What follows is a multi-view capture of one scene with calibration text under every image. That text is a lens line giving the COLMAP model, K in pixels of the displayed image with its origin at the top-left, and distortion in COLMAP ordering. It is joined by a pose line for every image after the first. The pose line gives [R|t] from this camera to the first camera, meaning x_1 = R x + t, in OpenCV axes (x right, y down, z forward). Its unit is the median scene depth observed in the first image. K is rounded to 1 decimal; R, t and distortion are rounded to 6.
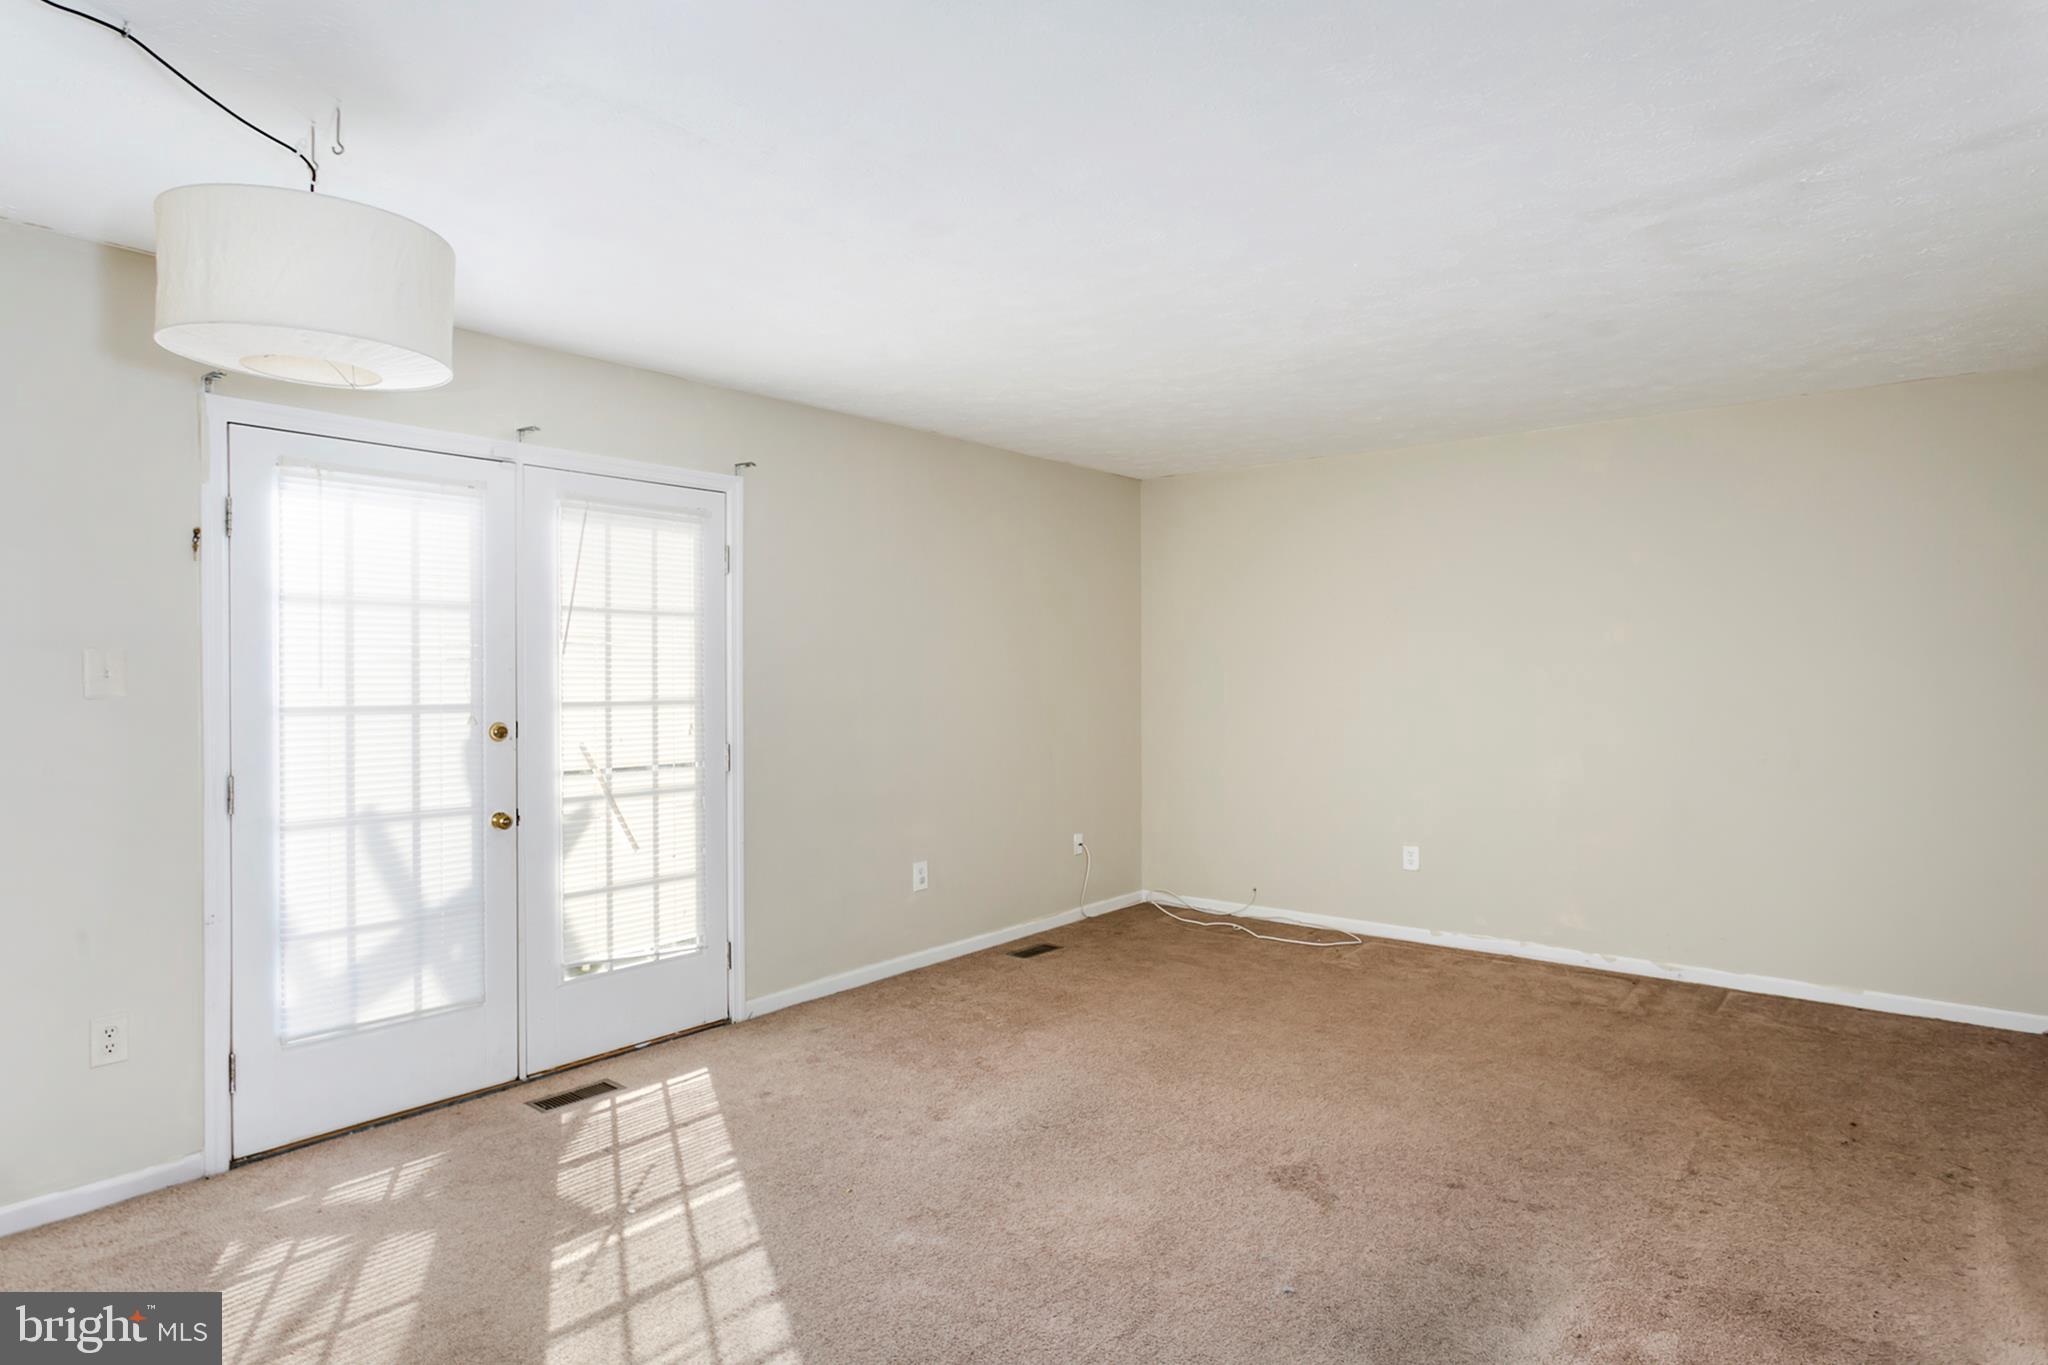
lens RADIAL K [[1124.2, 0, 1016.4], [0, 1124.2, 673.6], [0, 0, 1]] dist [-0.005610, 0.000660]
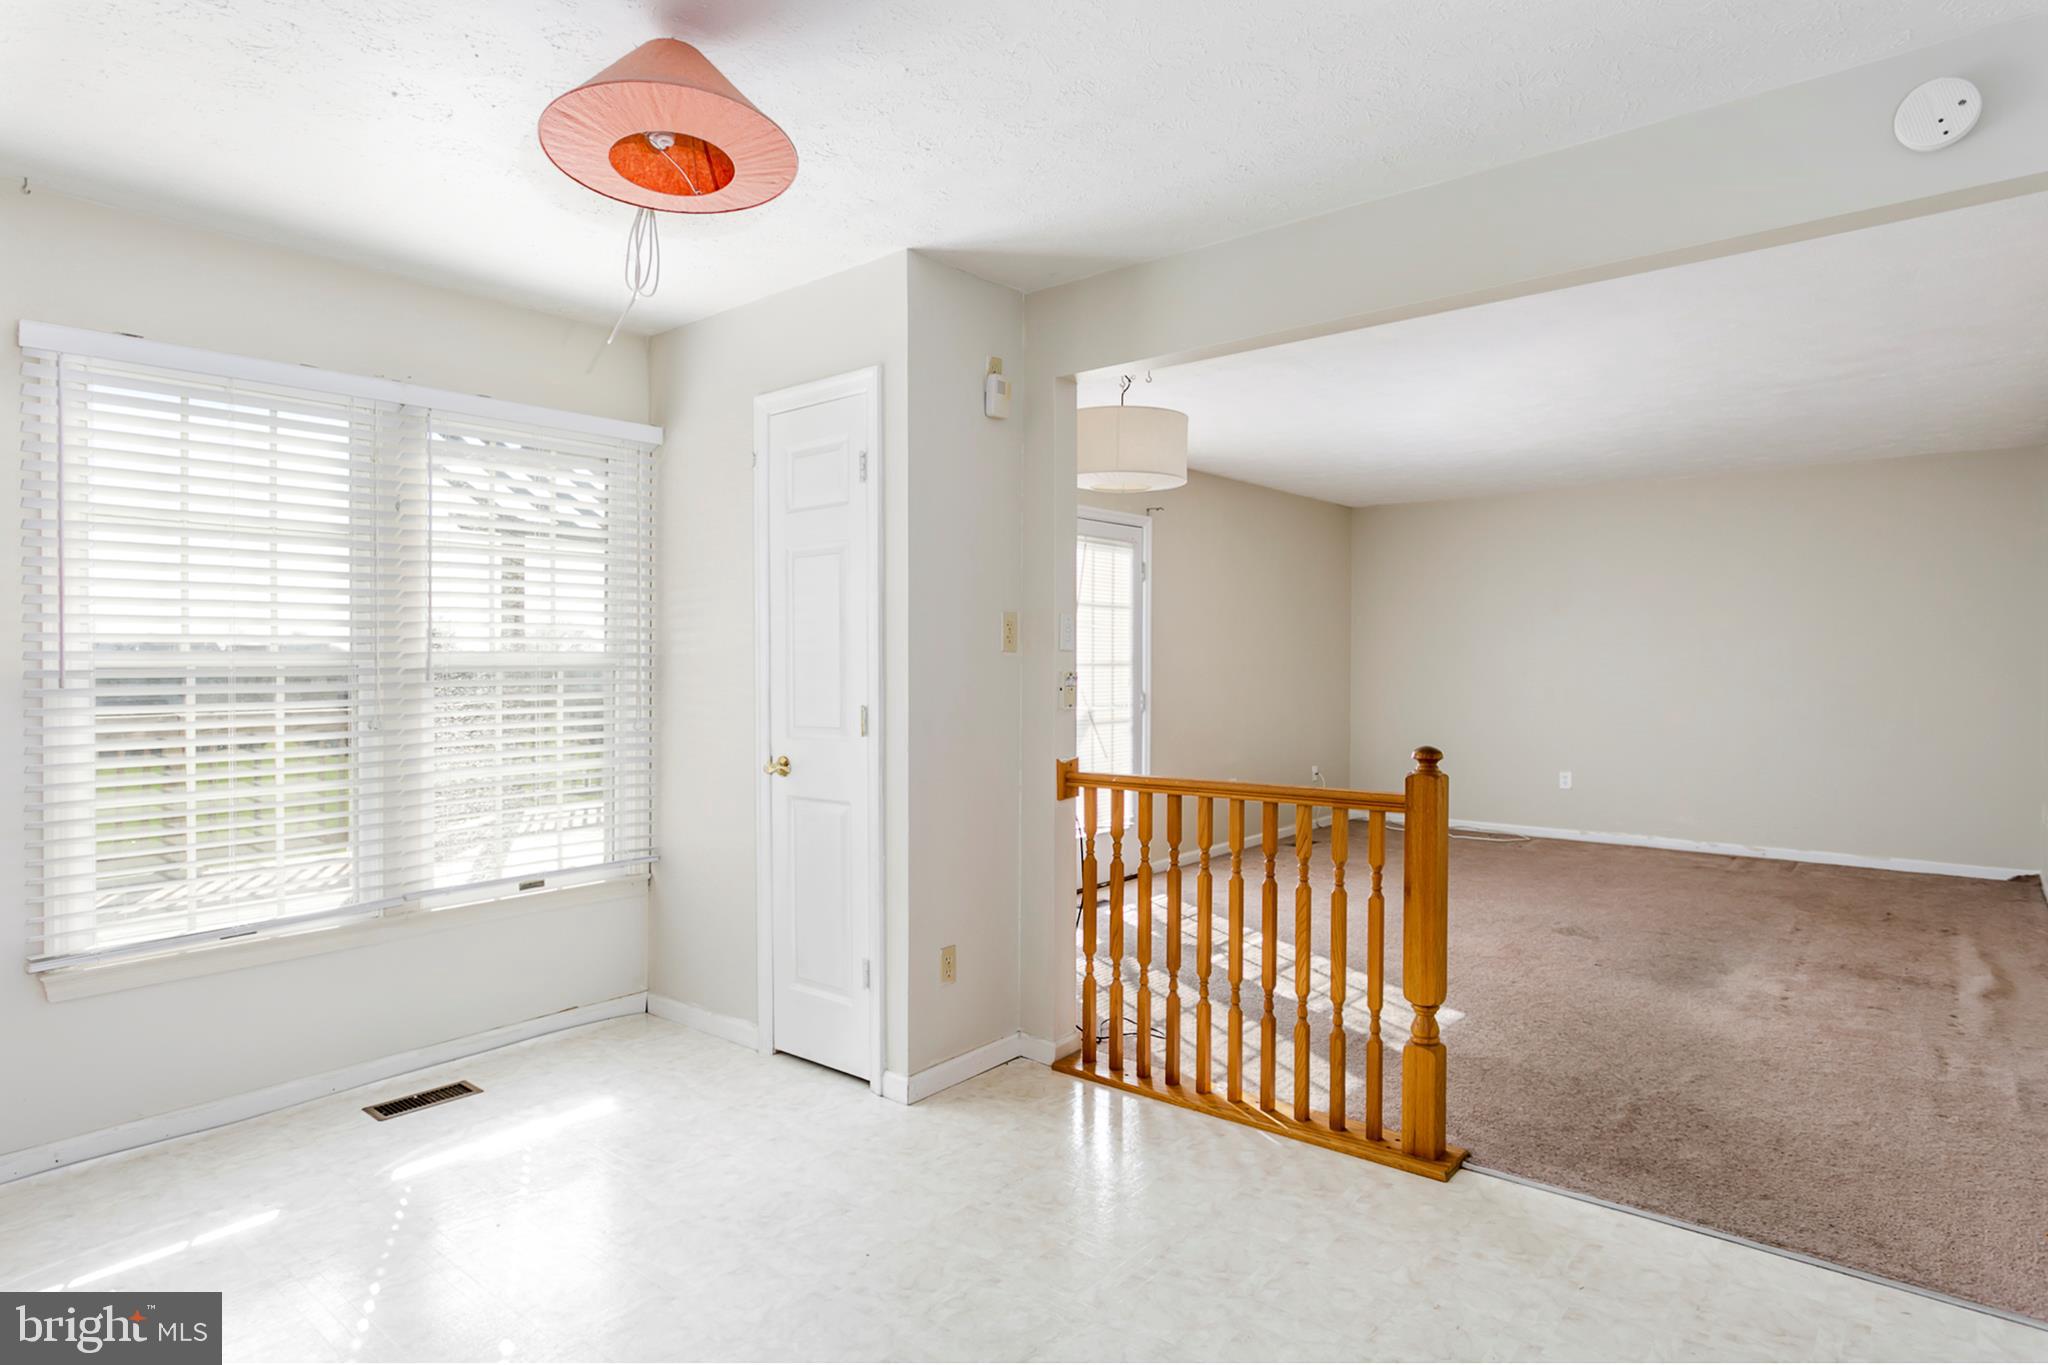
lens RADIAL K [[1124.2, 0, 1021.3], [0, 1124.2, 666.3], [0, 0, 1]] dist [-0.005610, 0.000660]
pose [[0.999999, 0.001130, 0.000507, -0.430127], [-0.001132, 0.999995, 0.002824, 0.023796], [-0.000504, -0.002824, 0.999996, -0.525693]]
